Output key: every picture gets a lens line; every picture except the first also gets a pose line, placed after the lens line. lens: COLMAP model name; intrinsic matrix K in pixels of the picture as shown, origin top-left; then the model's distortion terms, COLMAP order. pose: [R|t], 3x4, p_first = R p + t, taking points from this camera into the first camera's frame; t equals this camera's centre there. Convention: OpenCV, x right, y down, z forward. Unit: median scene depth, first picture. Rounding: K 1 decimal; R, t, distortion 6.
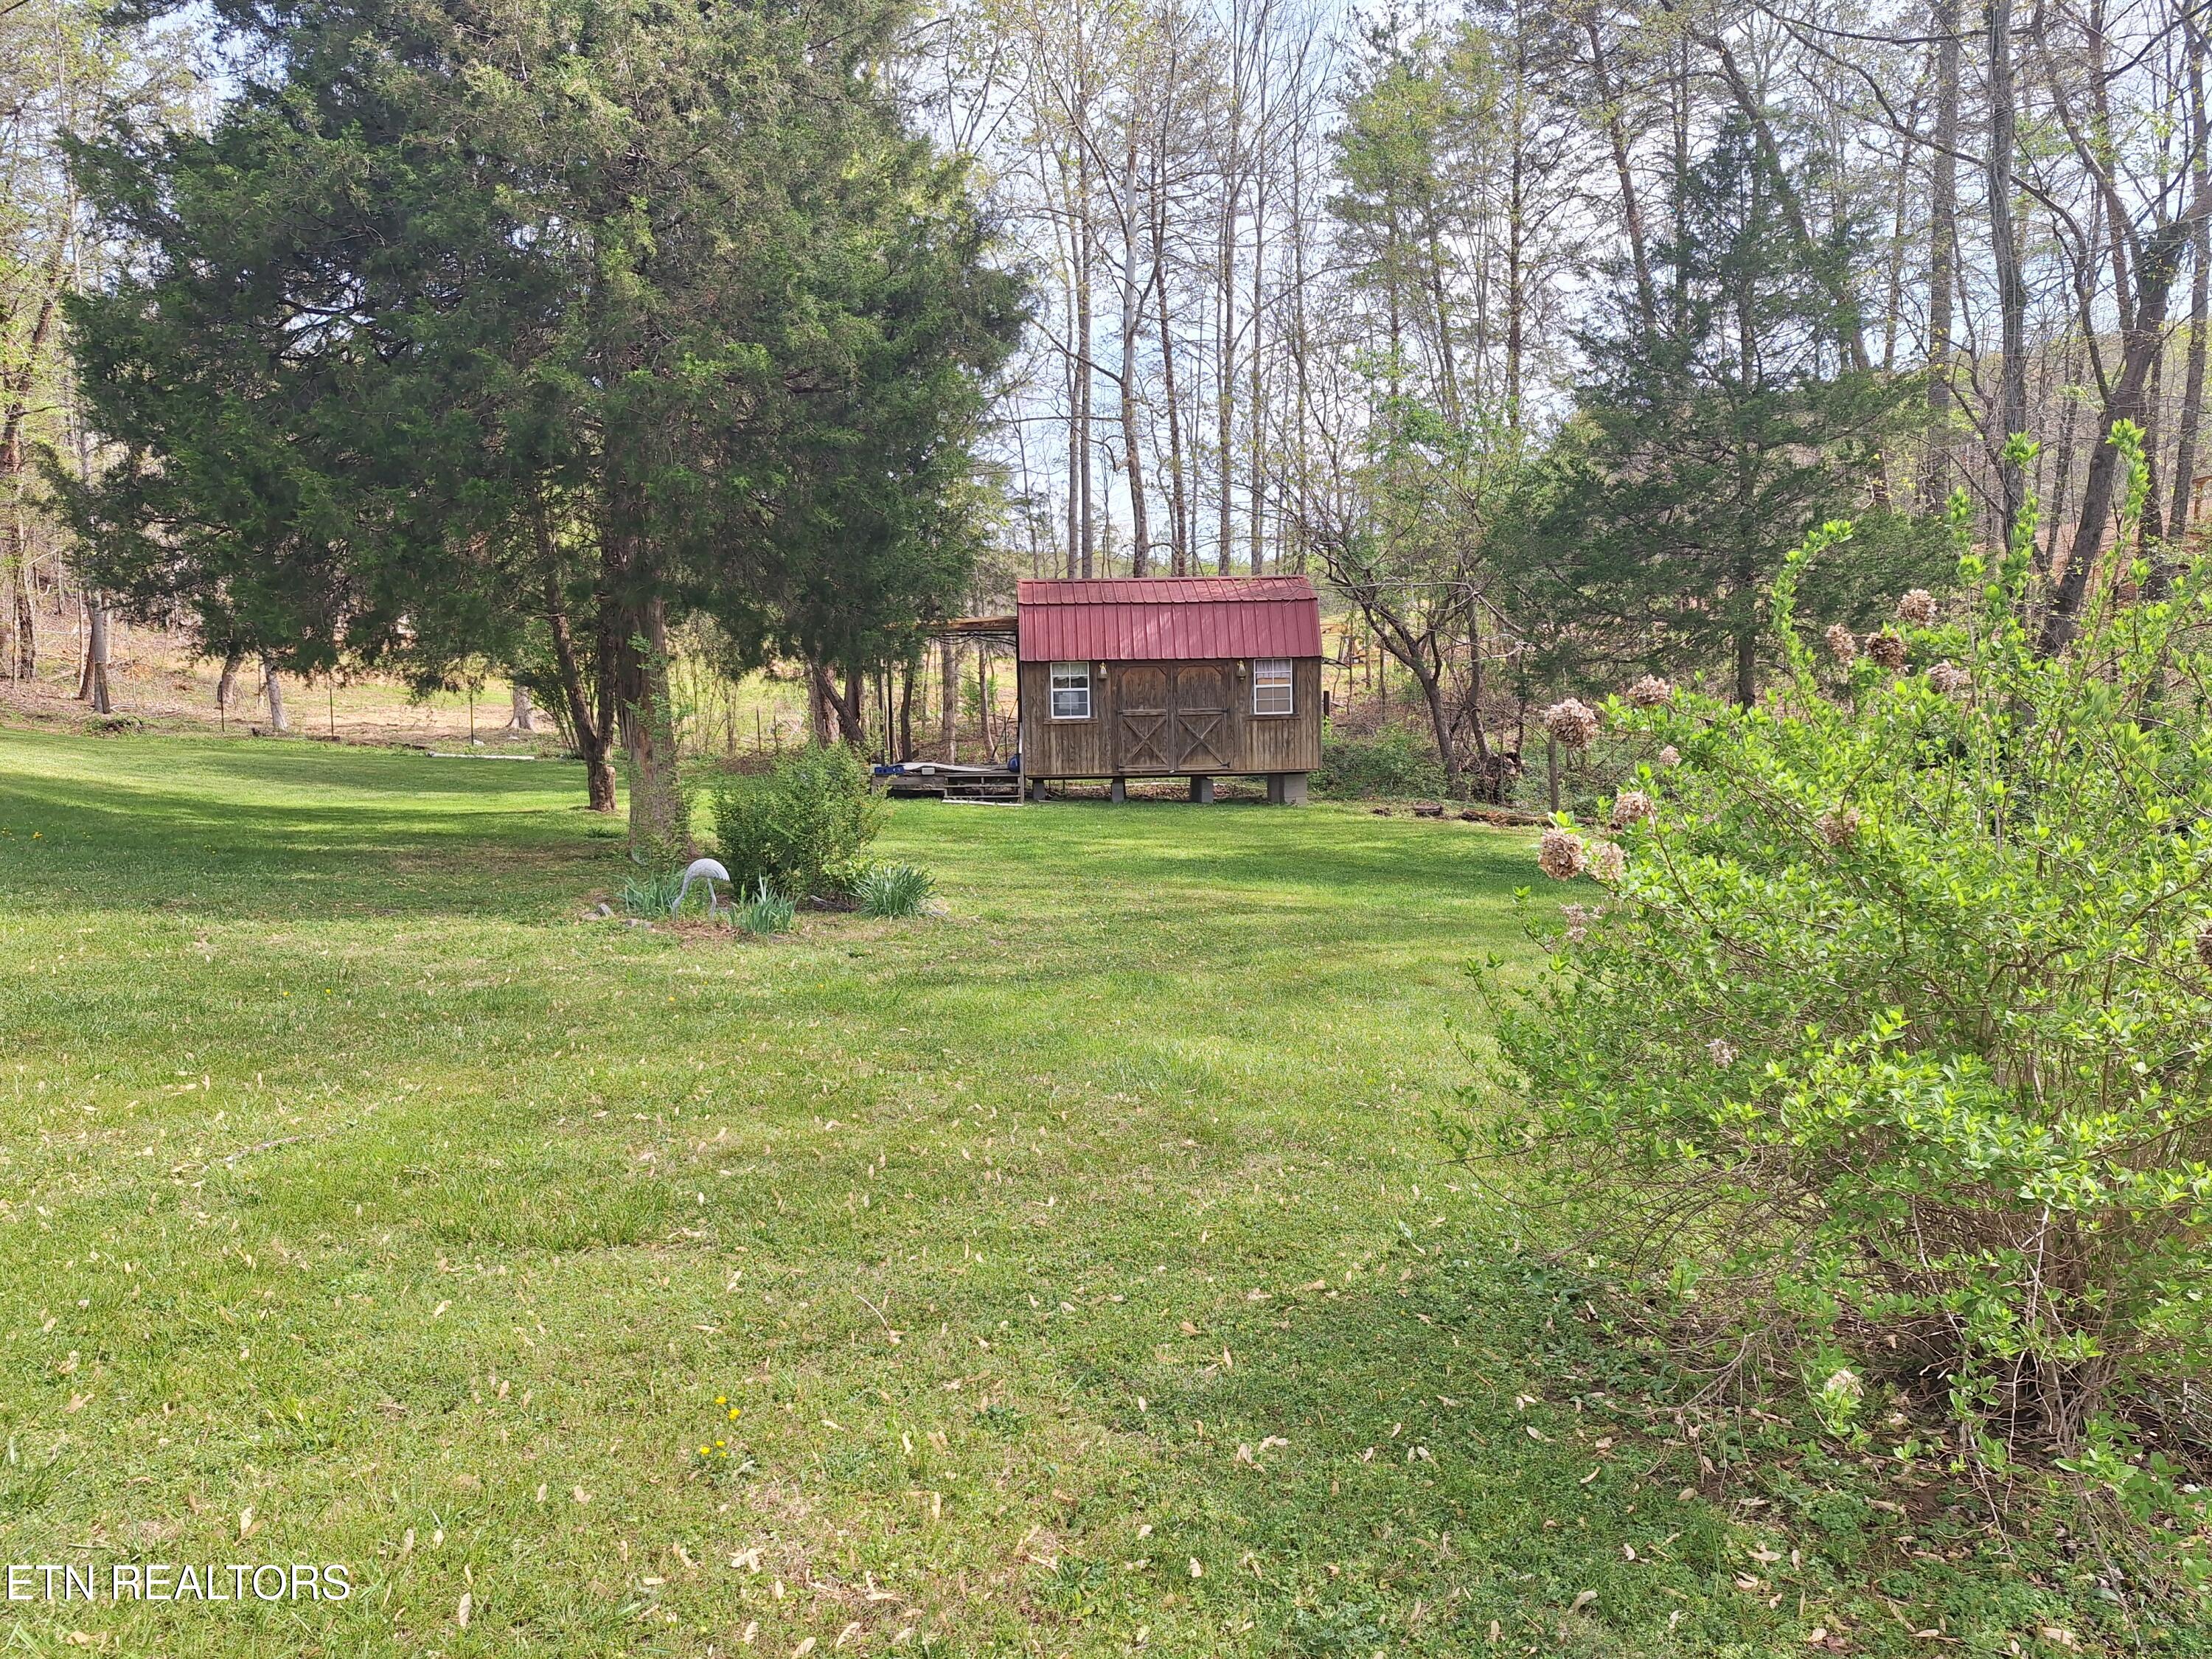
lens RADIAL K [[1548.5, 0, 1104.7], [0, 1548.5, 822.5], [0, 0, 1]] dist [0.087017, -0.088225]
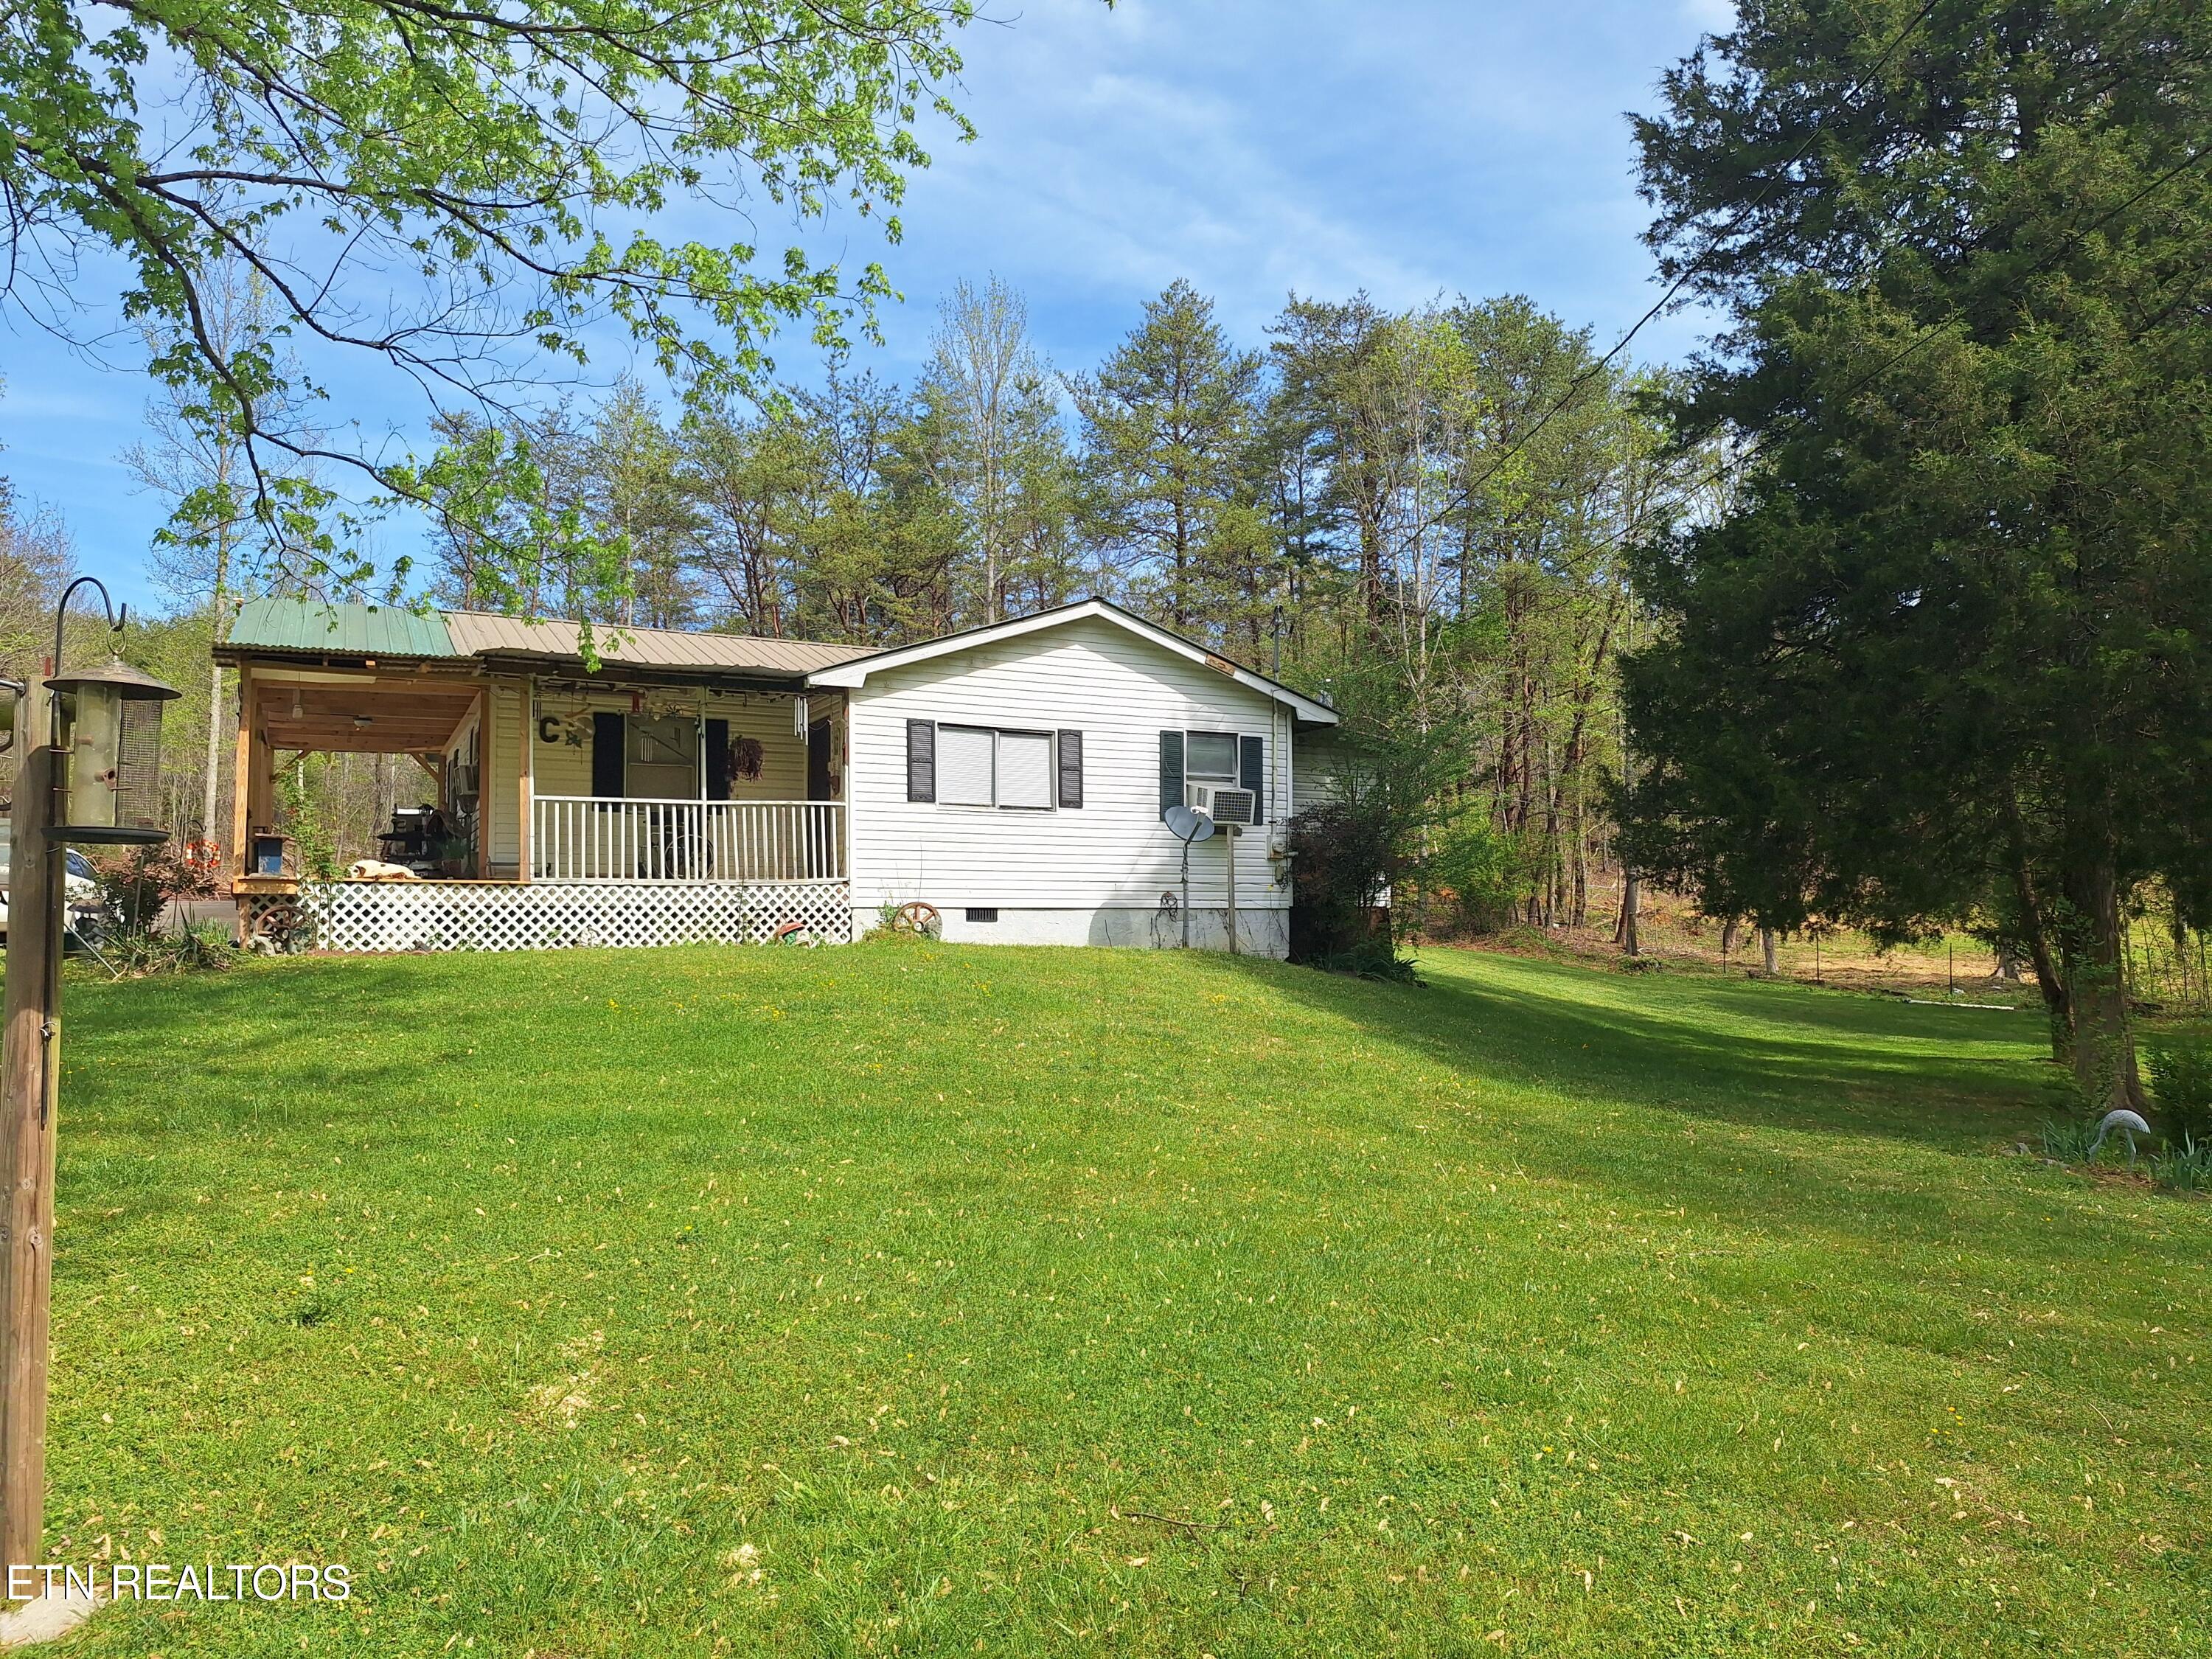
lens RADIAL K [[1535.1, 0, 1120.2], [0, 1535.1, 848.7], [0, 0, 1]] dist [0.098451, -0.137623]
pose [[0.634942, -0.032374, -0.771881, 0.098063], [-0.074804, 0.991851, -0.103134, 0.005664], [0.768929, 0.123224, 0.627346, -0.152600]]
